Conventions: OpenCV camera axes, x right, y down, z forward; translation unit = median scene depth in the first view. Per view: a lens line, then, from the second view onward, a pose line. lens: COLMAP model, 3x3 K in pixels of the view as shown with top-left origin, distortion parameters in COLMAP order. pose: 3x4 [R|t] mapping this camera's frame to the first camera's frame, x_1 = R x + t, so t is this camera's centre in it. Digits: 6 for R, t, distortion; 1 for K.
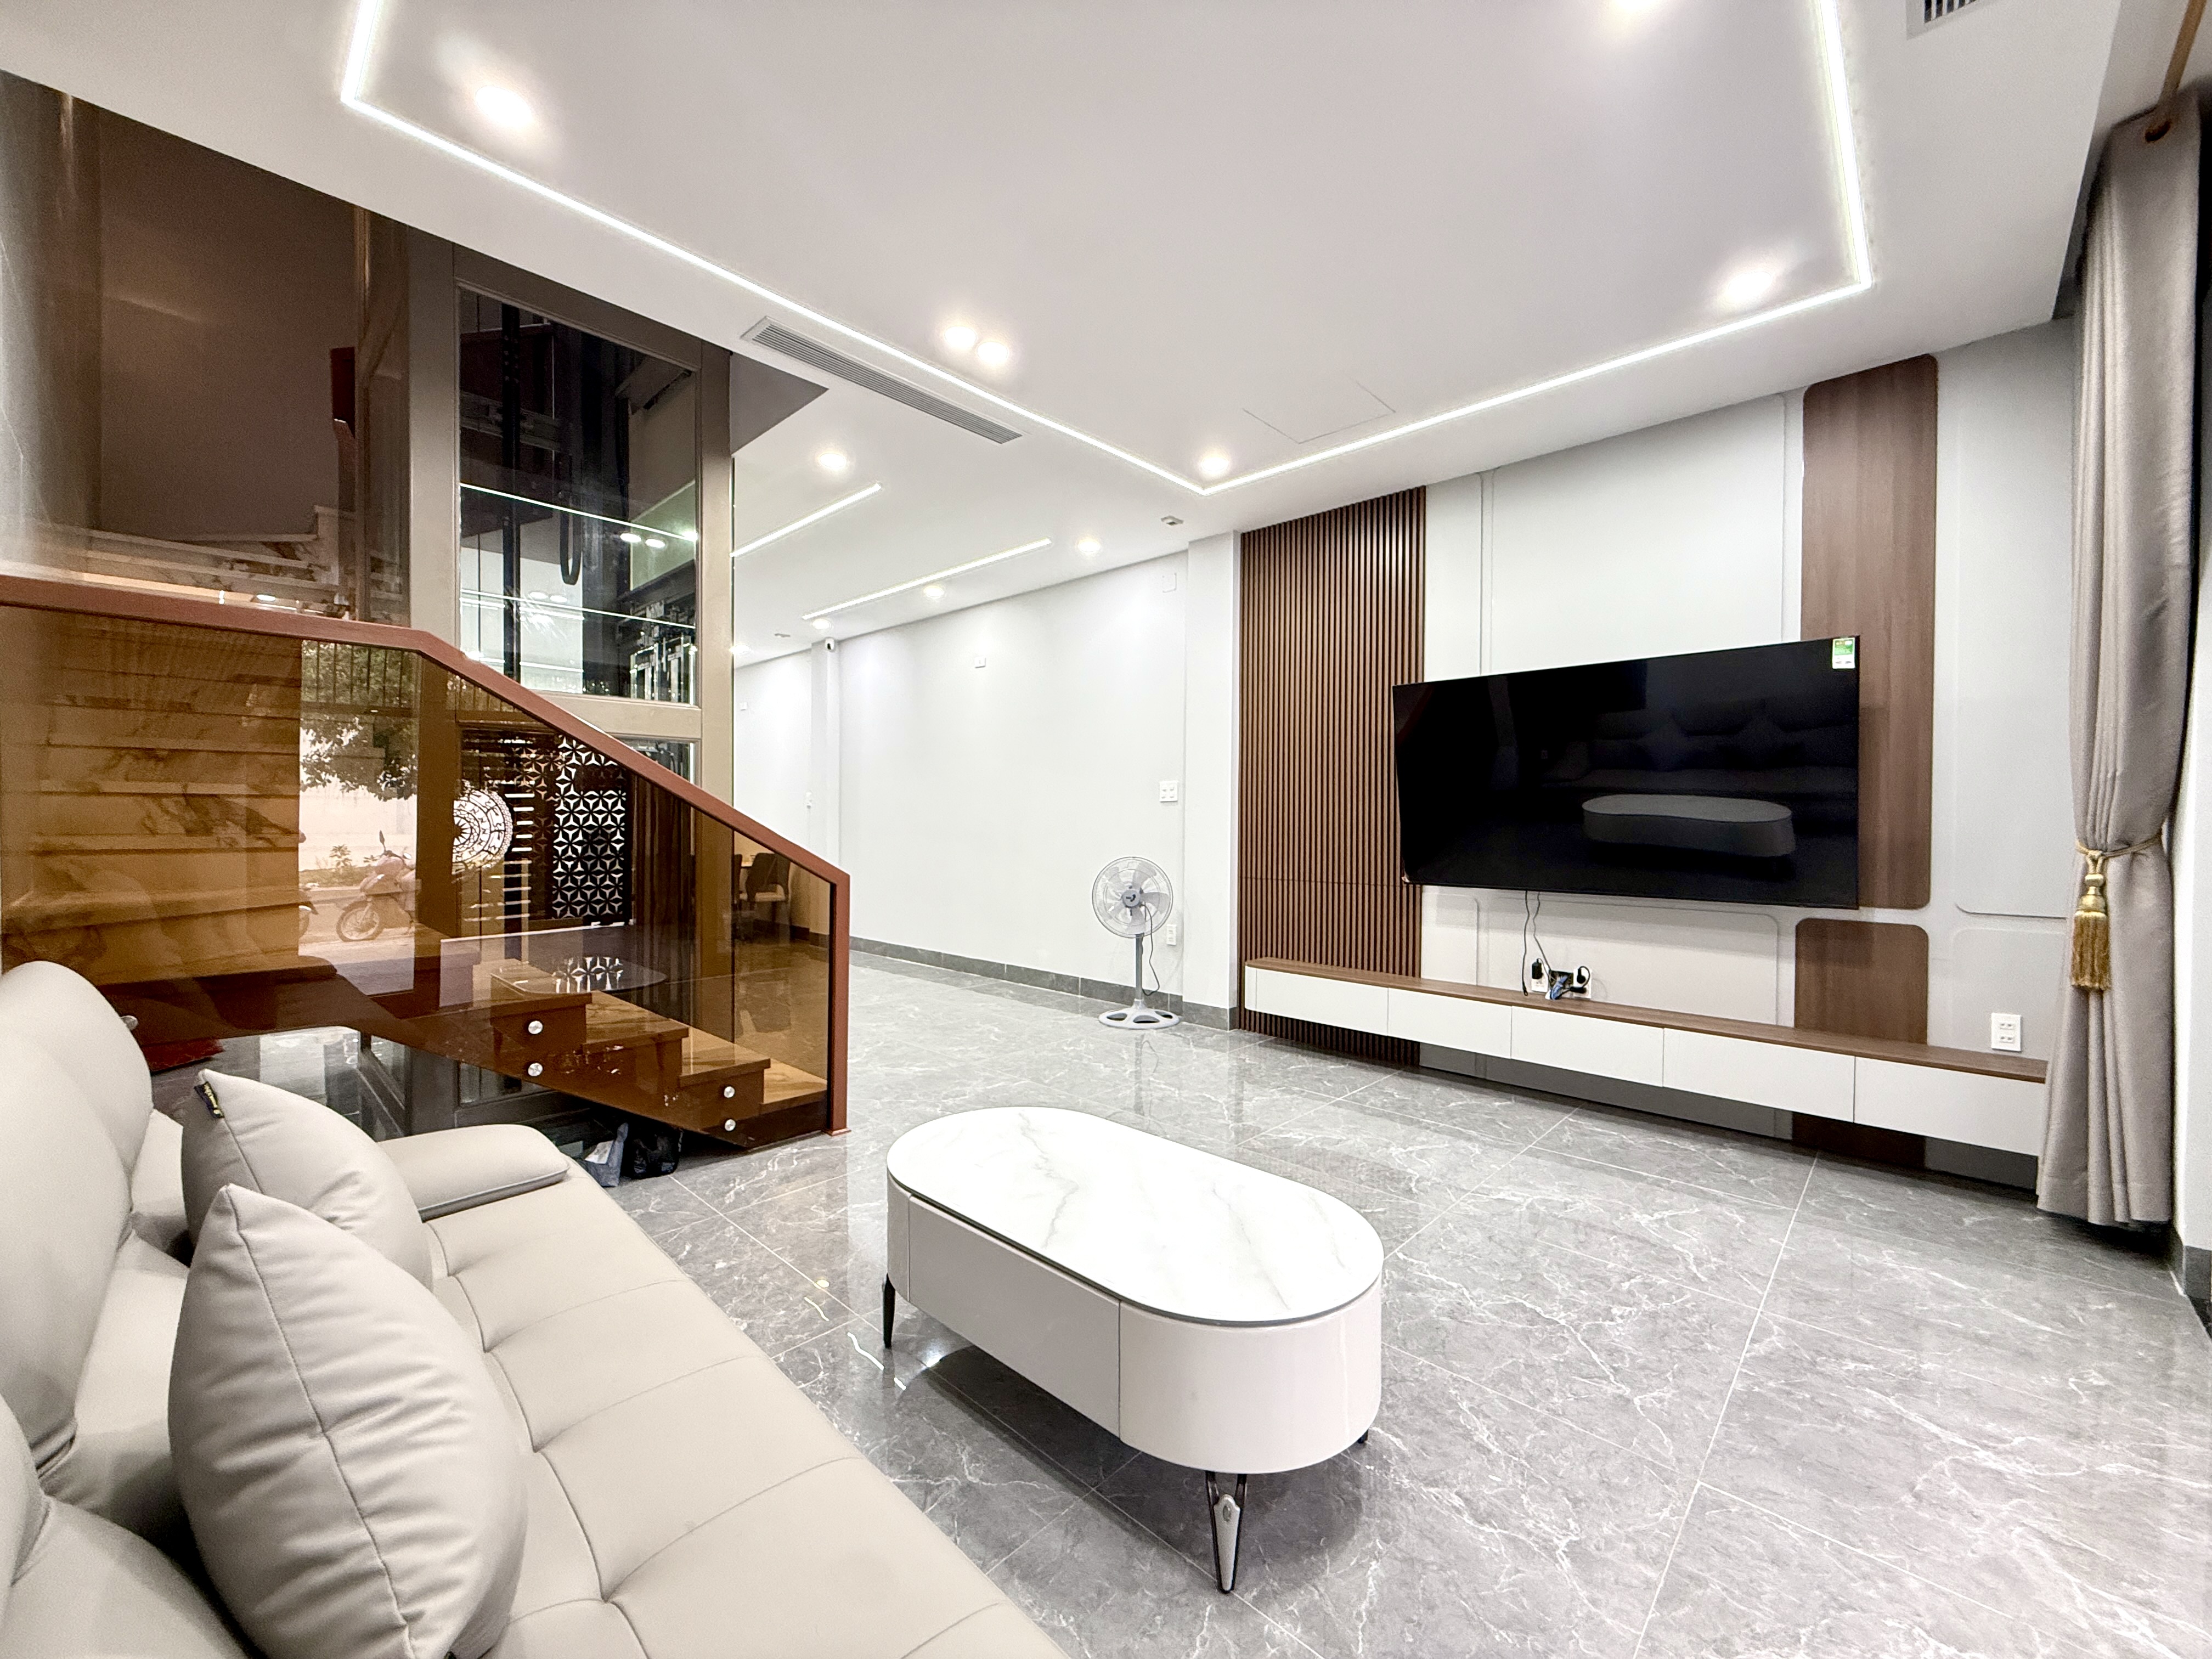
lens RADIAL K [[879.2, 0, 1101.9], [0, 879.2, 829.3], [0, 0, 1]] dist [0.001049, -0.000334]
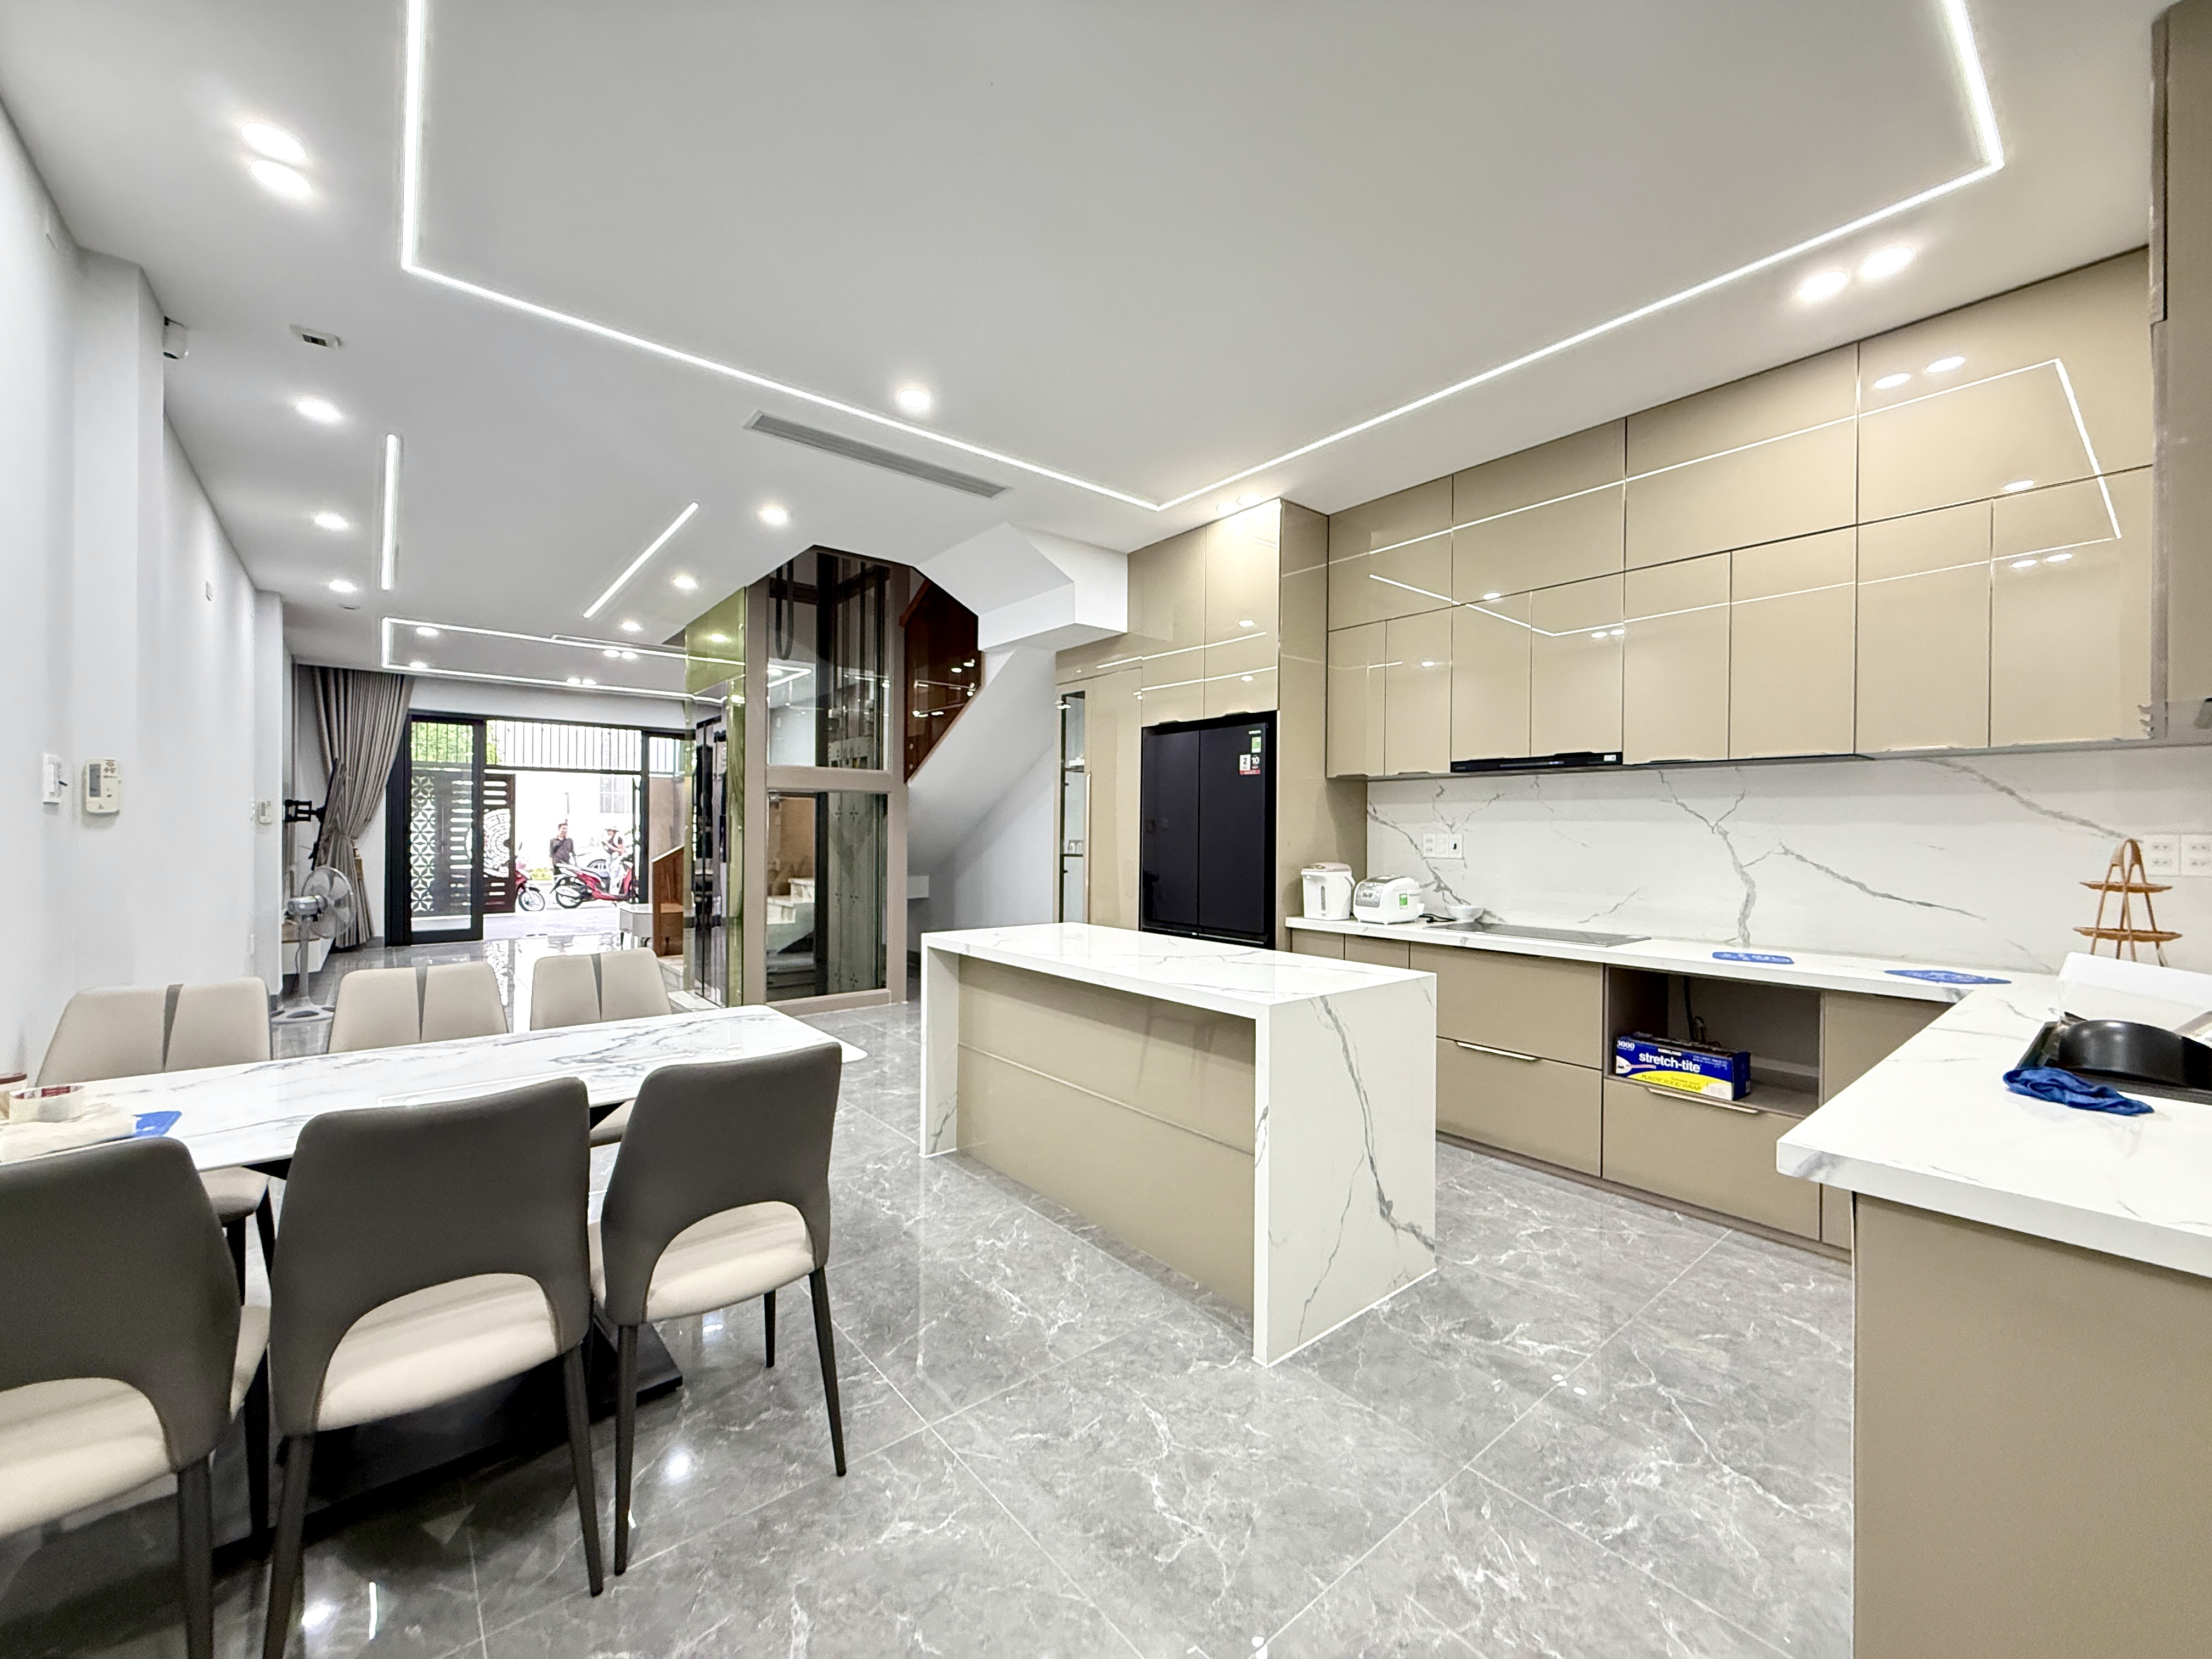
lens RADIAL K [[879.2, 0, 1098.8], [0, 879.2, 829.7], [0, 0, 1]] dist [0.001049, -0.000334]
pose [[-0.991951, -0.013508, 0.125898, 0.566216], [-0.012270, 0.999868, 0.010603, -0.027152], [-0.126024, 0.008973, -0.991987, 1.055709]]
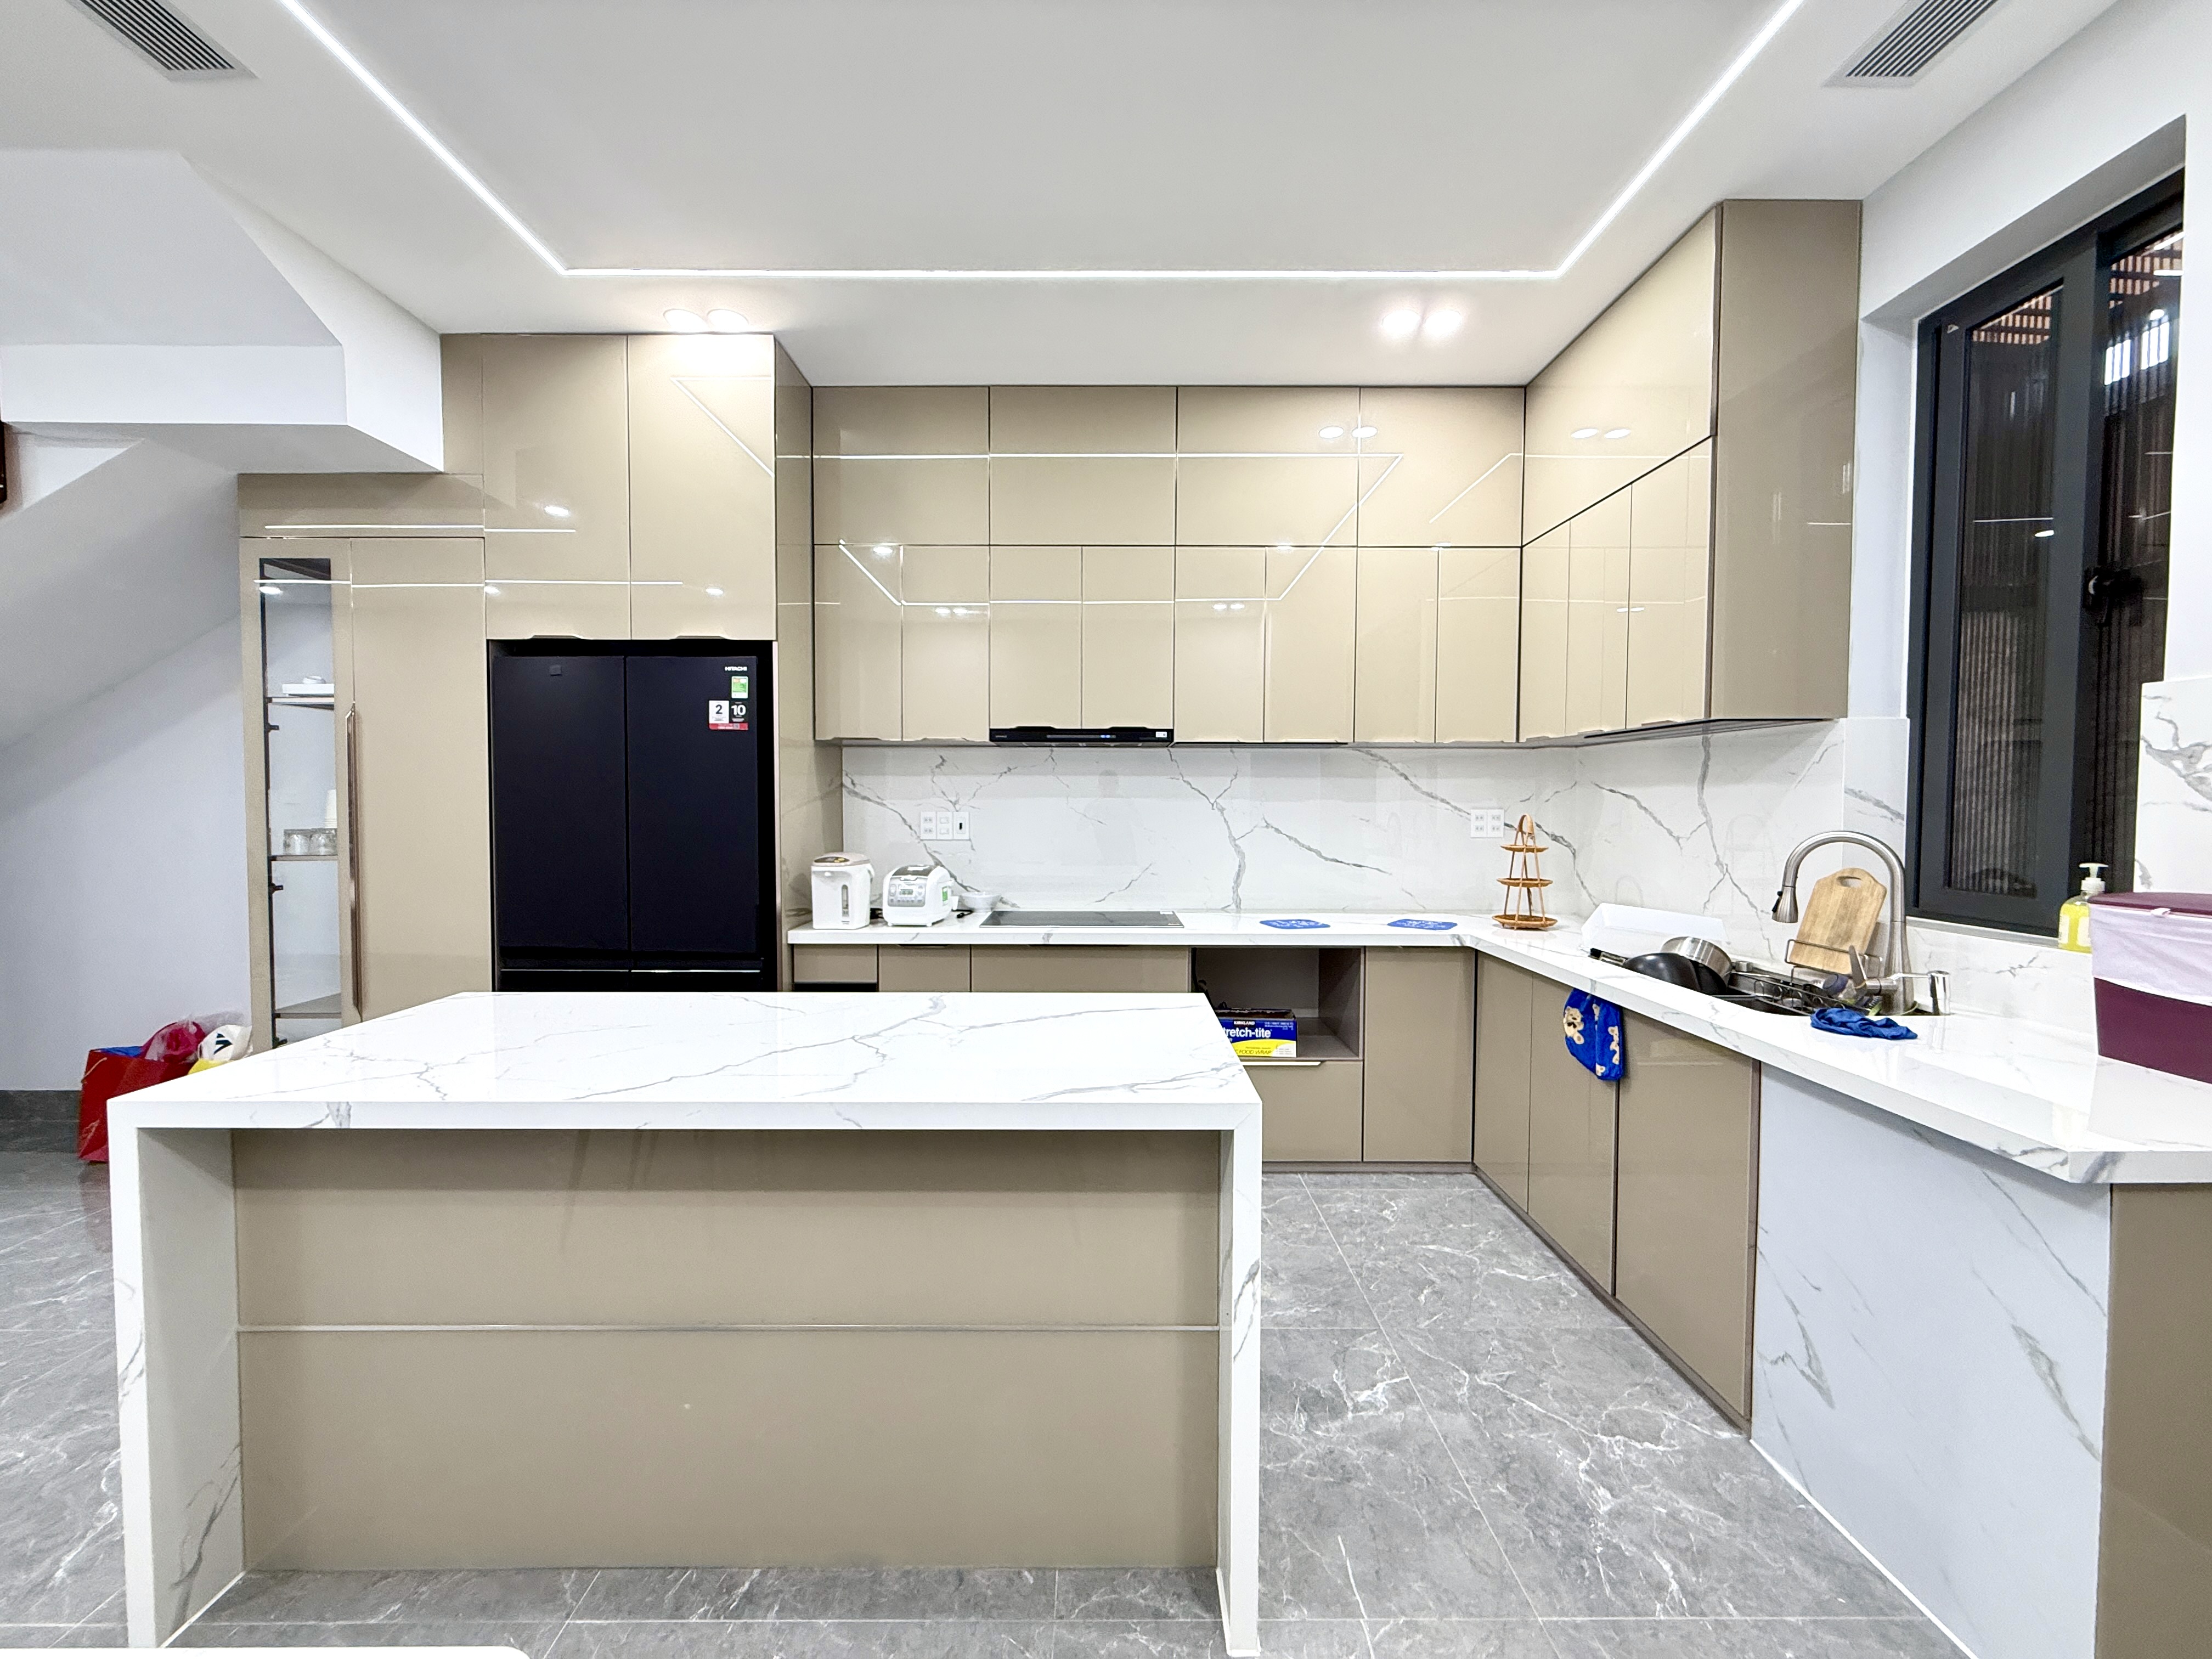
lens RADIAL K [[879.2, 0, 1100.0], [0, 879.2, 829.9], [0, 0, 1]] dist [0.001049, -0.000334]
pose [[-0.724196, 0.015672, -0.689416, 0.814294], [-0.013385, 0.999234, 0.036775, -0.033190], [0.689464, 0.035860, -0.723431, 0.701421]]
